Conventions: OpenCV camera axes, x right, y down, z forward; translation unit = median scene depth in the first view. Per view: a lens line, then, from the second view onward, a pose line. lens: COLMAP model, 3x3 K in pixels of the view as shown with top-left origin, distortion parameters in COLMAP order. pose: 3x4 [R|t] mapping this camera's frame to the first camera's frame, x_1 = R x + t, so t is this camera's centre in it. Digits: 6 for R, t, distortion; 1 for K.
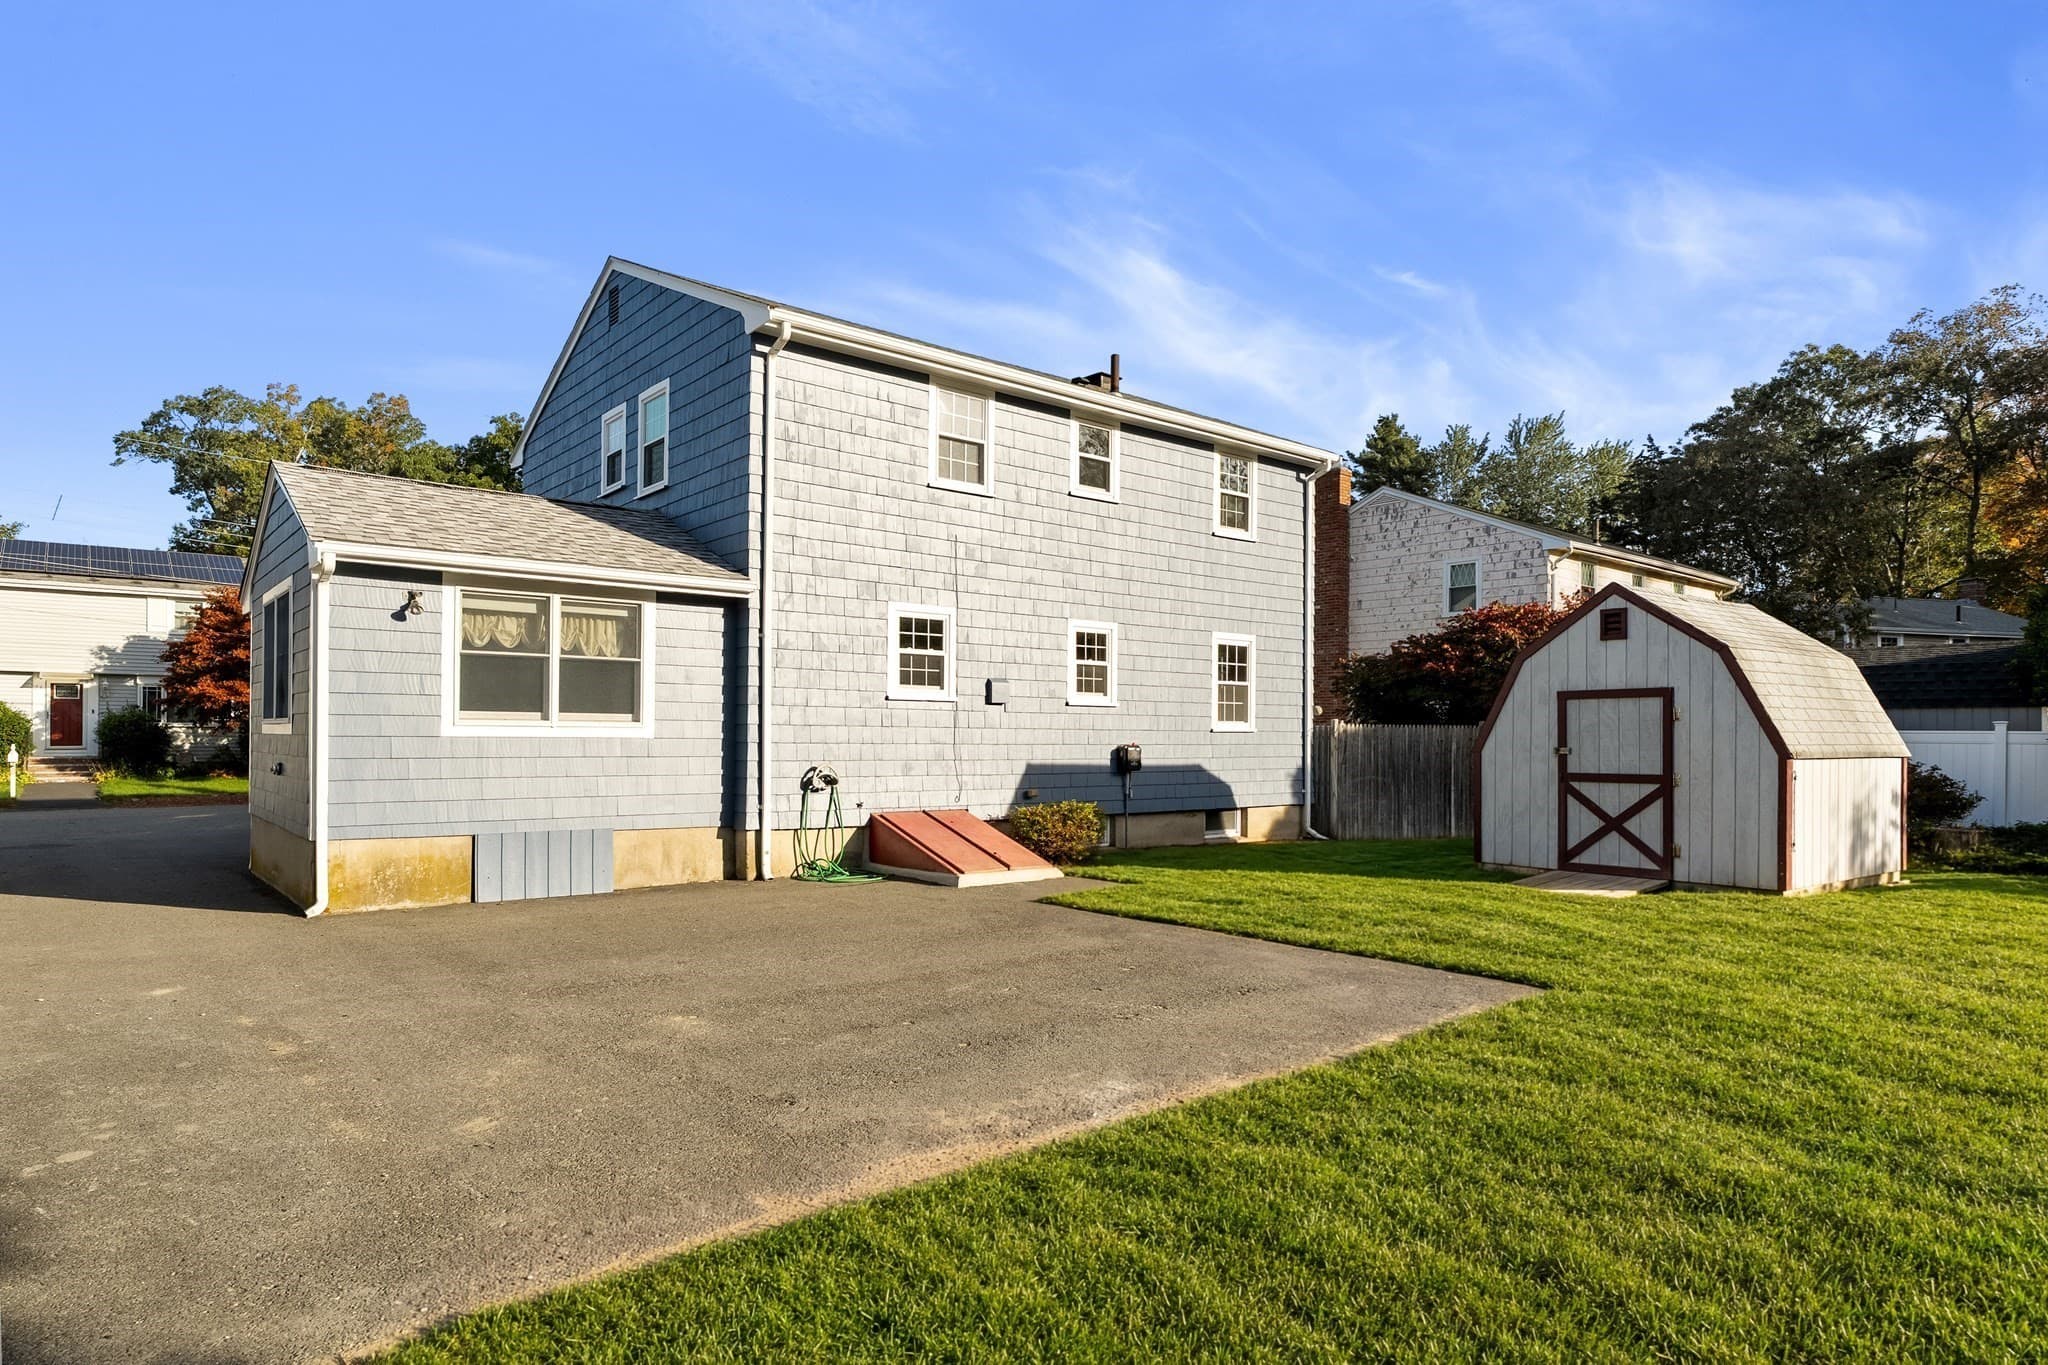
lens RADIAL K [[1176.0, 0, 1031.5], [0, 1176.0, 730.2], [0, 0, 1]] dist [-0.002122, -0.000459]
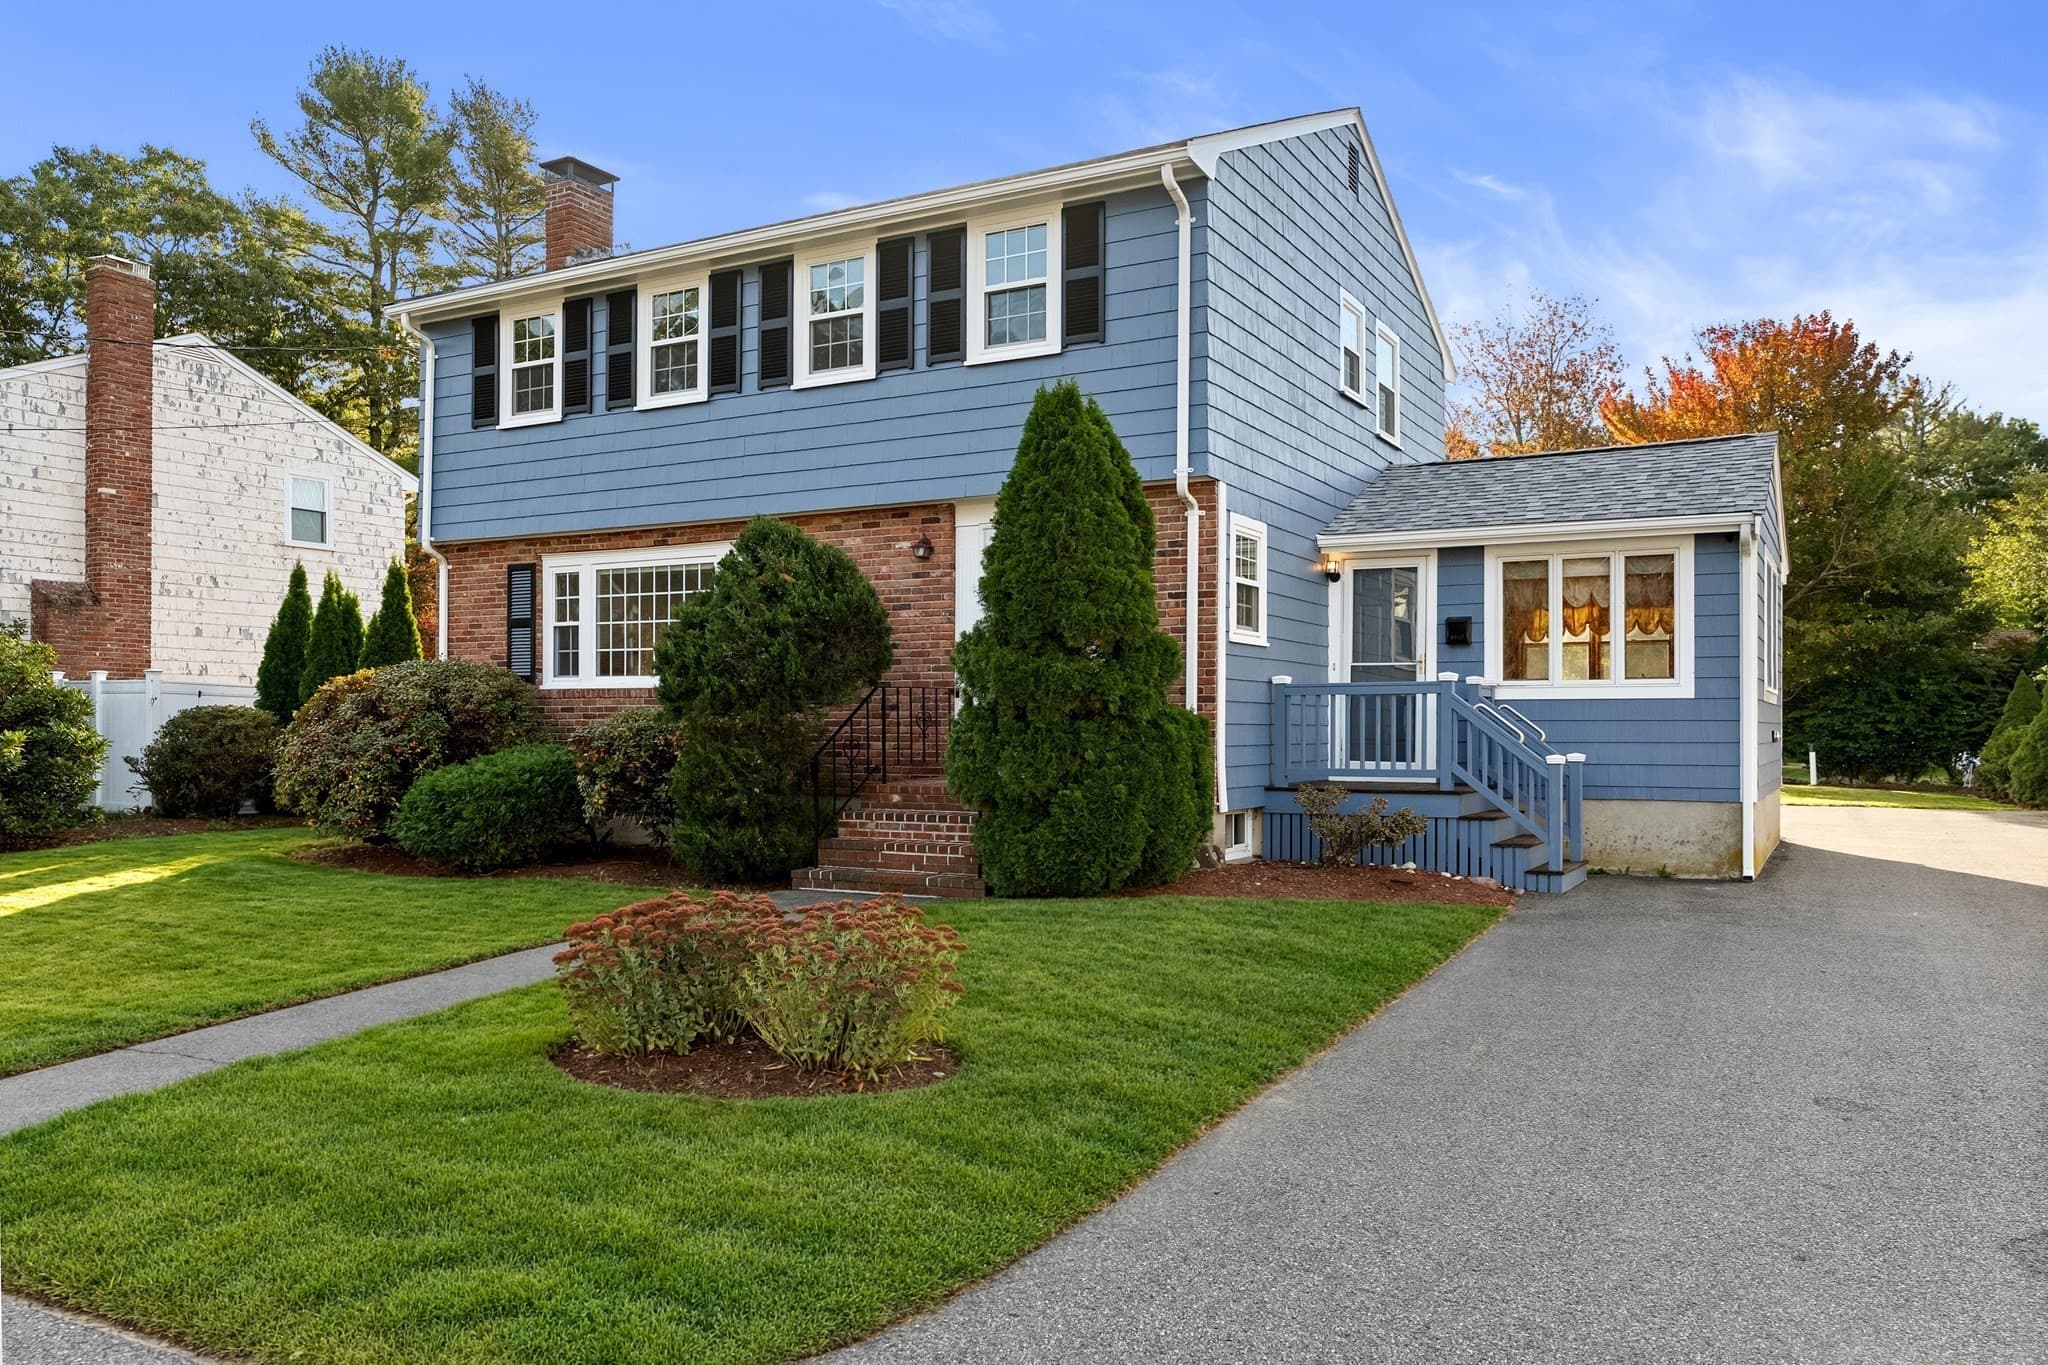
lens RADIAL K [[1512.8, 0, 1022.8], [0, 1512.8, 726.5], [0, 0, 1]] dist [0.001555, -0.005243]
pose [[-0.374602, -0.009499, 0.927137, -1.226003], [-0.008578, 0.999940, 0.006779, 0.014062], [-0.927146, -0.005414, -0.374661, 1.592849]]
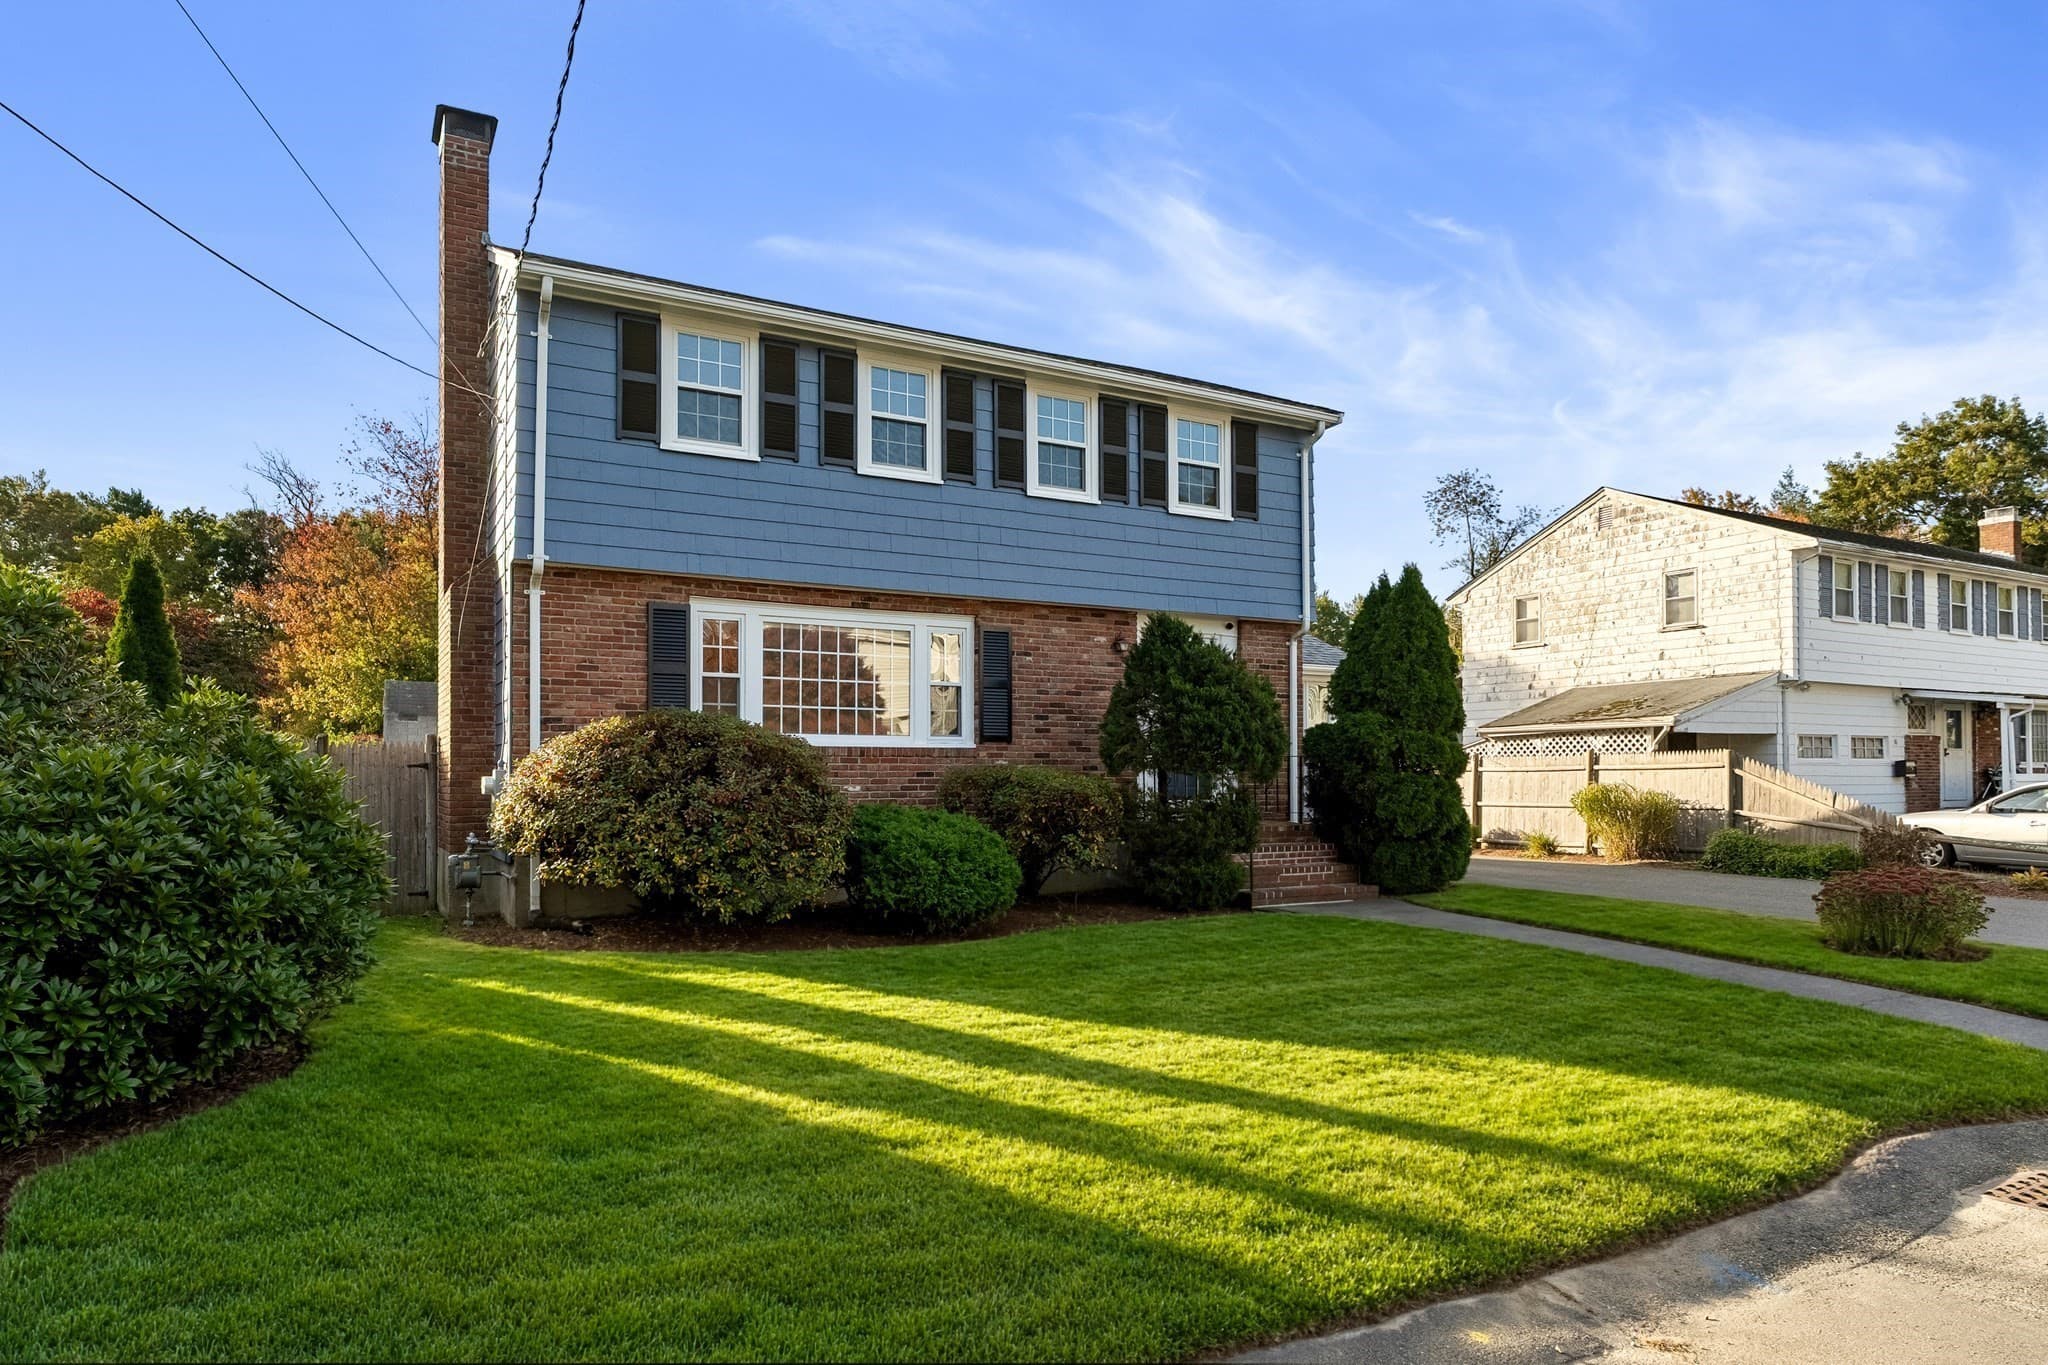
lens RADIAL K [[1095.4, 0, 1020.7], [0, 1095.4, 765.5], [0, 0, 1]] dist [-0.001005, 0.000046]
pose [[-0.976550, -0.011796, 0.214968, -0.474310], [-0.012771, 0.999913, -0.003148, 0.010942], [-0.214912, -0.005819, -0.976616, 2.144860]]
